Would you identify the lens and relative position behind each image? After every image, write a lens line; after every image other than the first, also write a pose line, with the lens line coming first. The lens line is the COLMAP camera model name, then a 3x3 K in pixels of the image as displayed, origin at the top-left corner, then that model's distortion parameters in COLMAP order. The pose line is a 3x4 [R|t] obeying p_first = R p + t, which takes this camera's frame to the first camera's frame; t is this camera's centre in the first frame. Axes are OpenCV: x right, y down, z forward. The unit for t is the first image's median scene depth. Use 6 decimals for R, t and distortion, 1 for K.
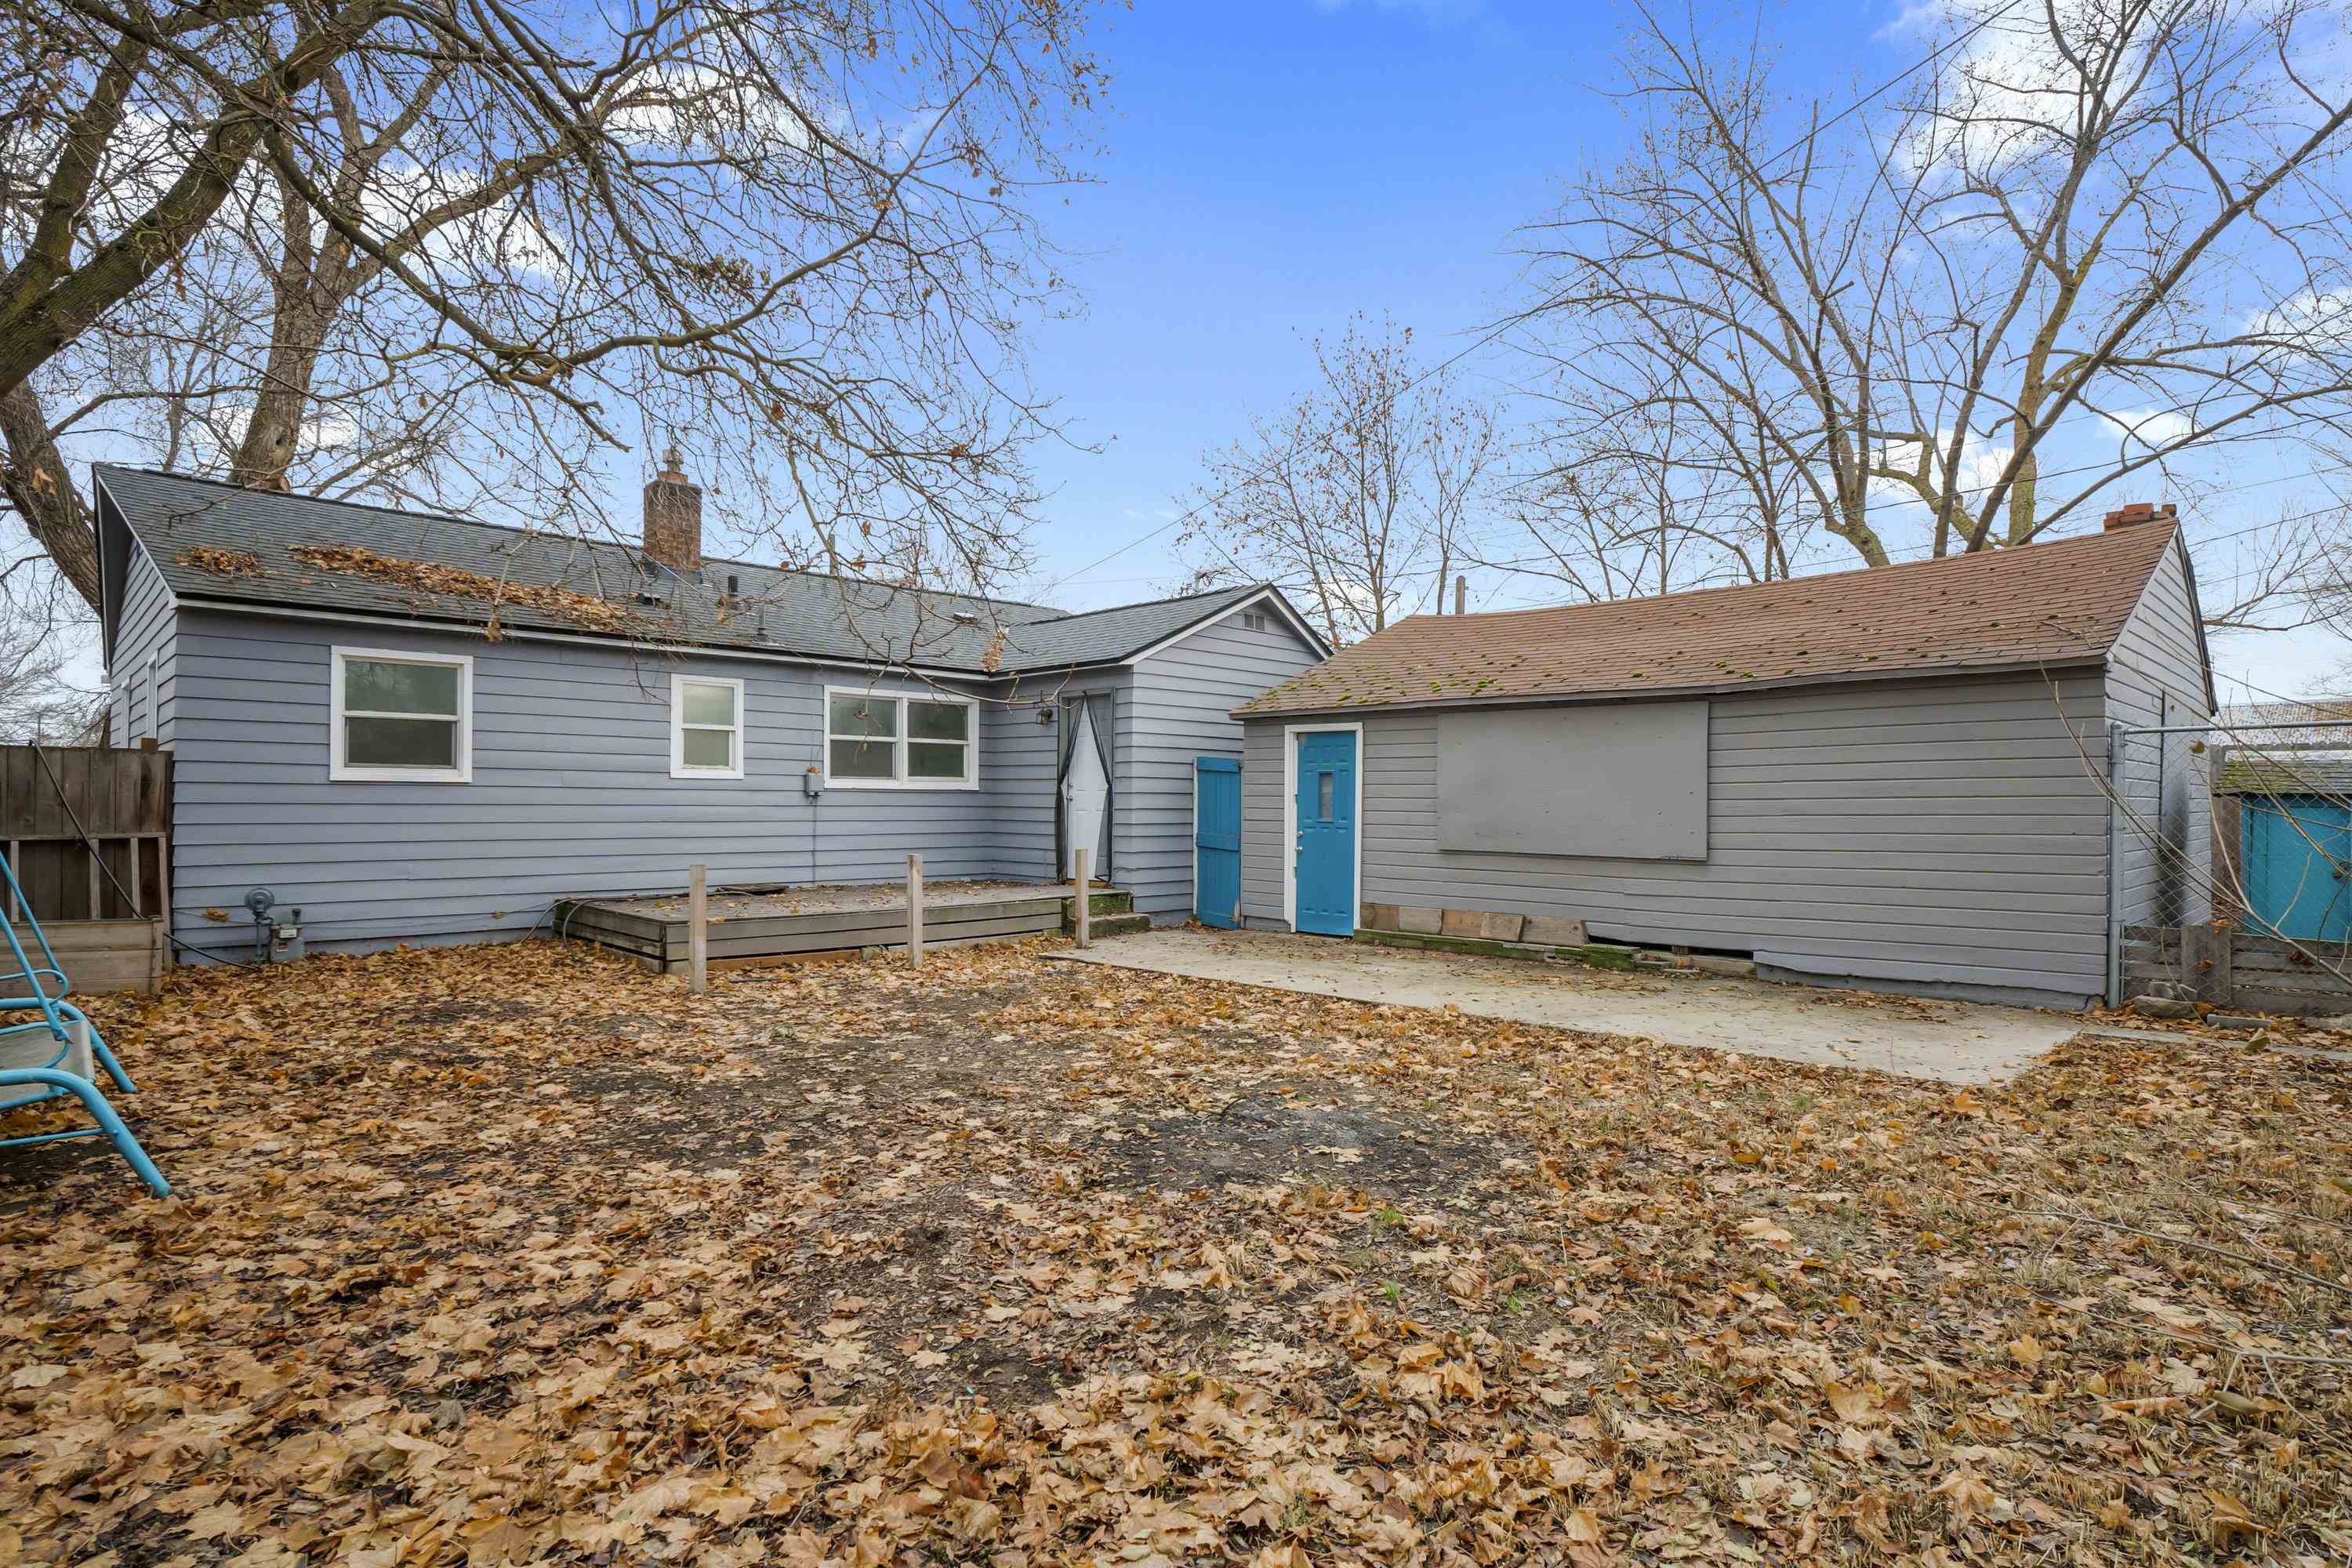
lens RADIAL K [[1230.4, 0, 1165.7], [0, 1230.4, 788.1], [0, 0, 1]] dist [-0.018781, 0.004073]
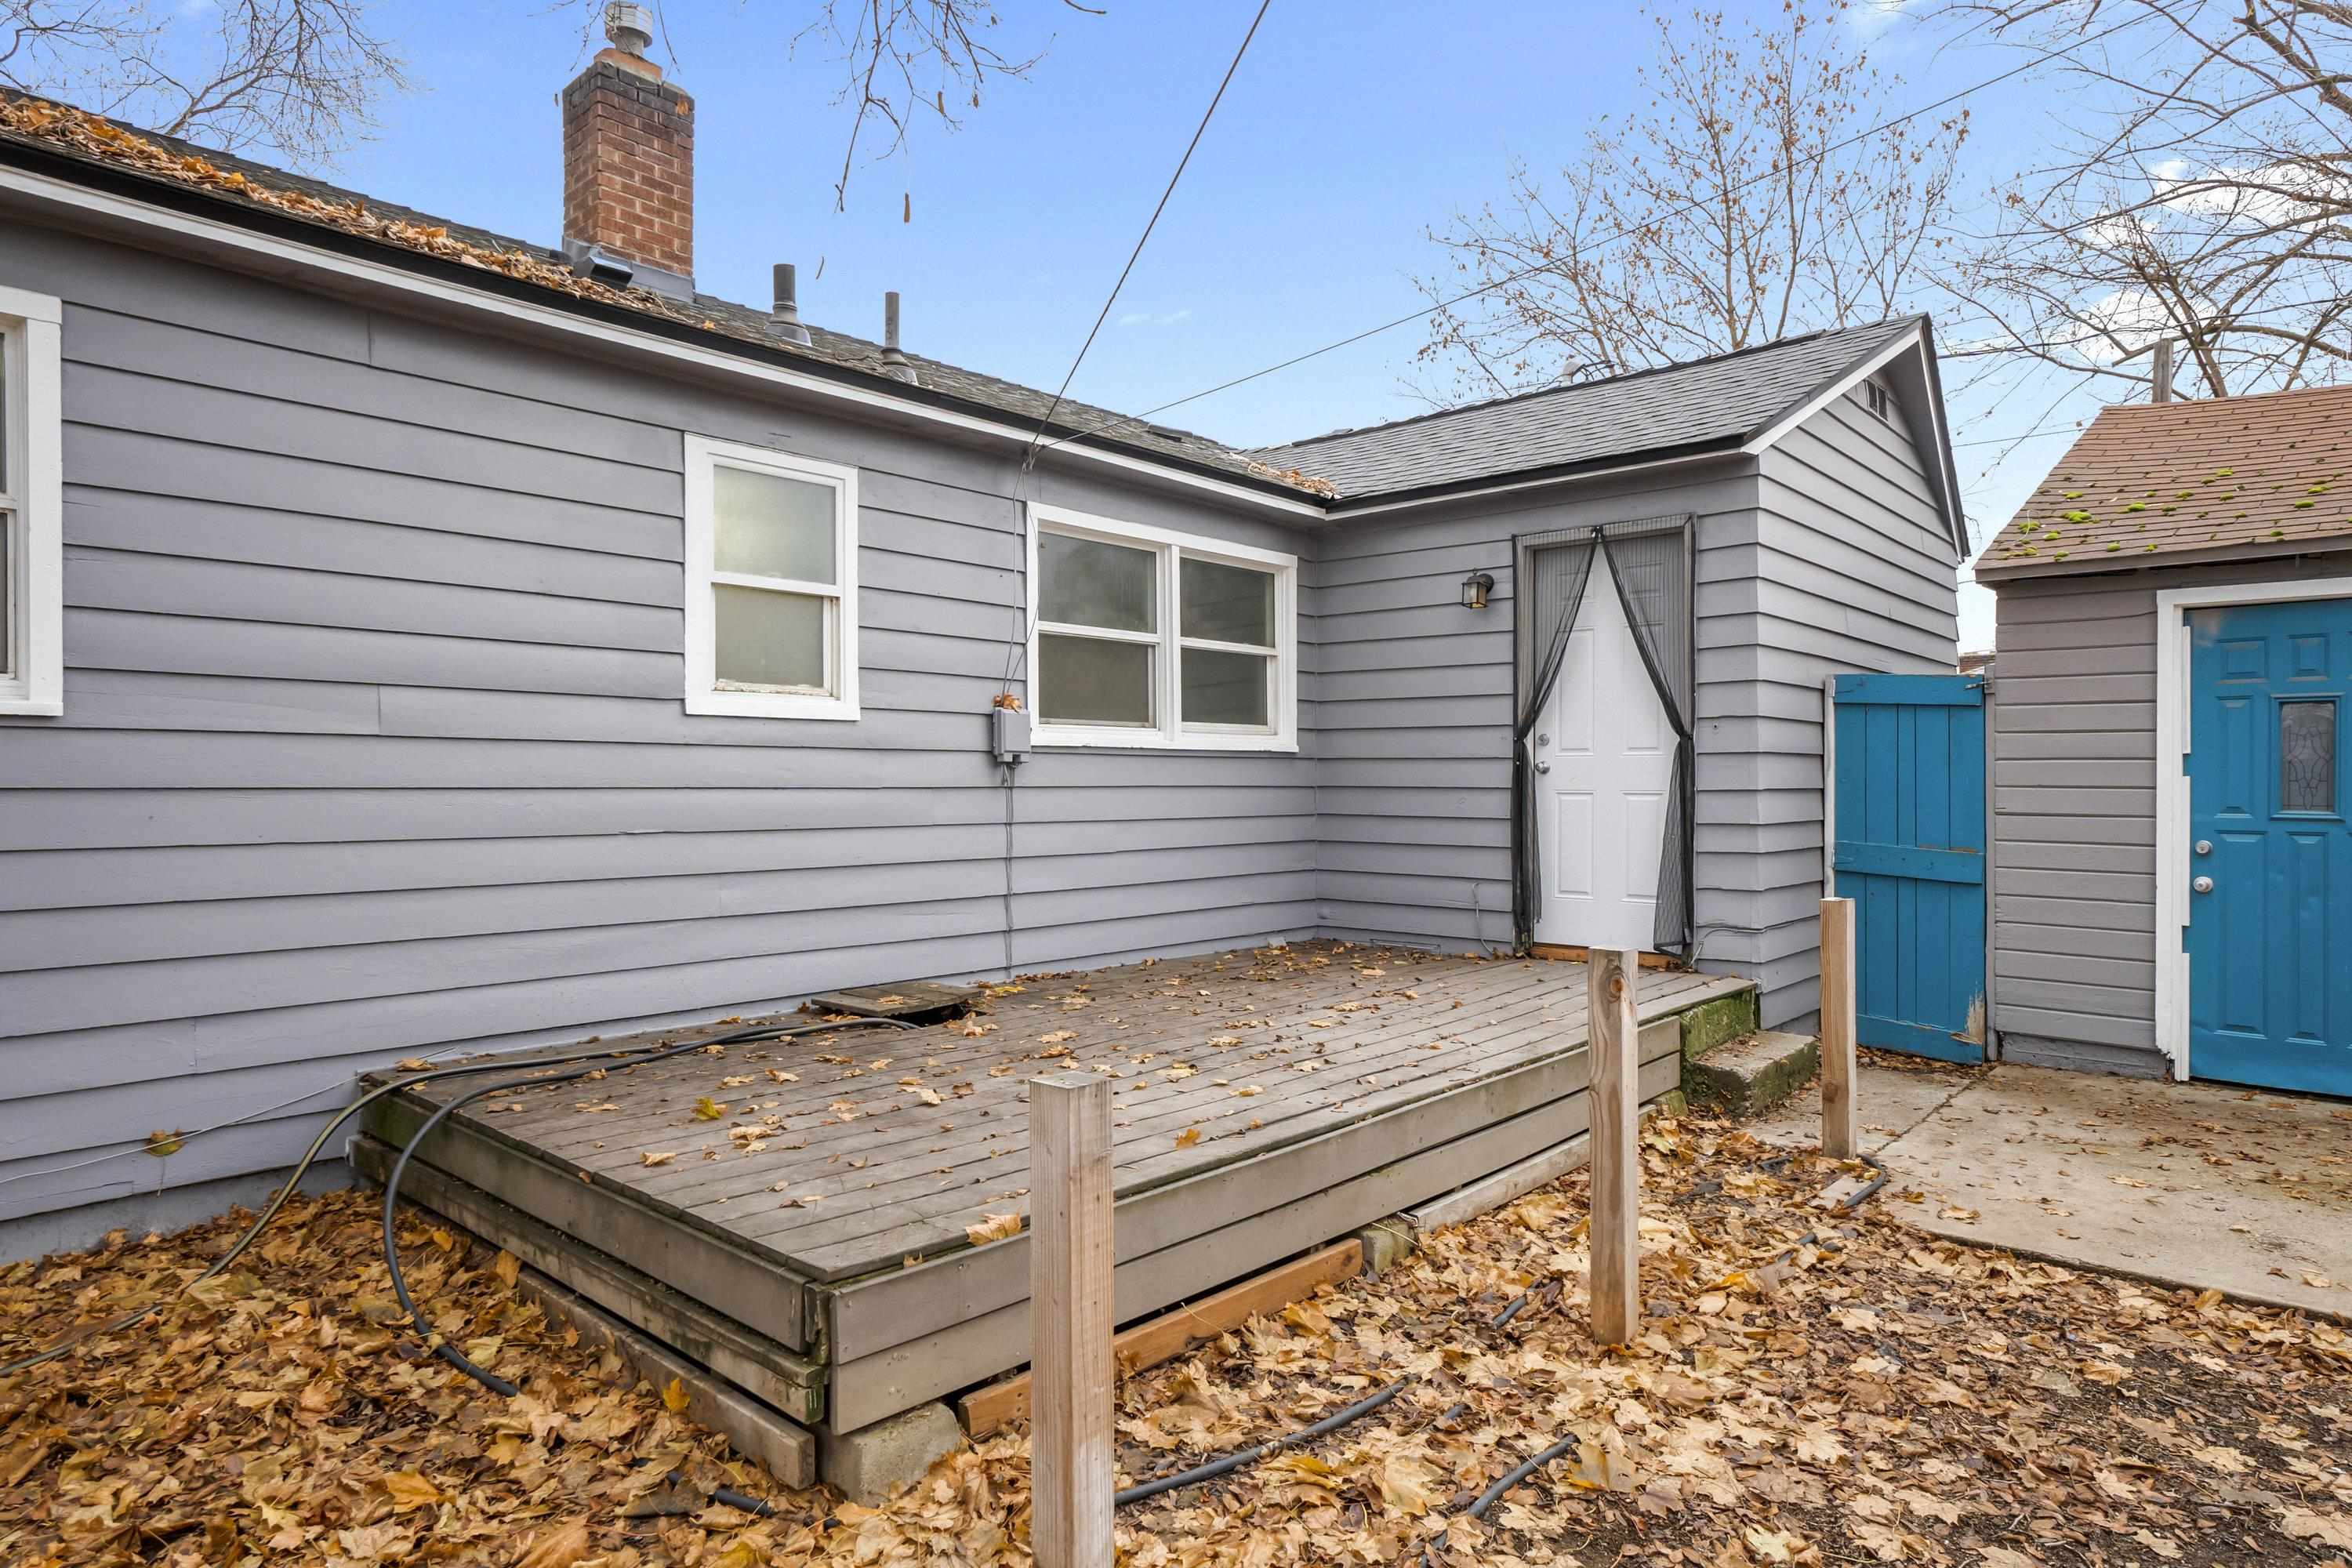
lens RADIAL K [[1366.3, 0, 1181.2], [0, 1366.3, 781.7], [0, 0, 1]] dist [0.003279, 0.001157]
pose [[0.997740, -0.005156, 0.067002, -0.245664], [0.004272, 0.999902, 0.013331, 0.006214], [-0.067064, -0.013015, 0.997664, 0.503237]]
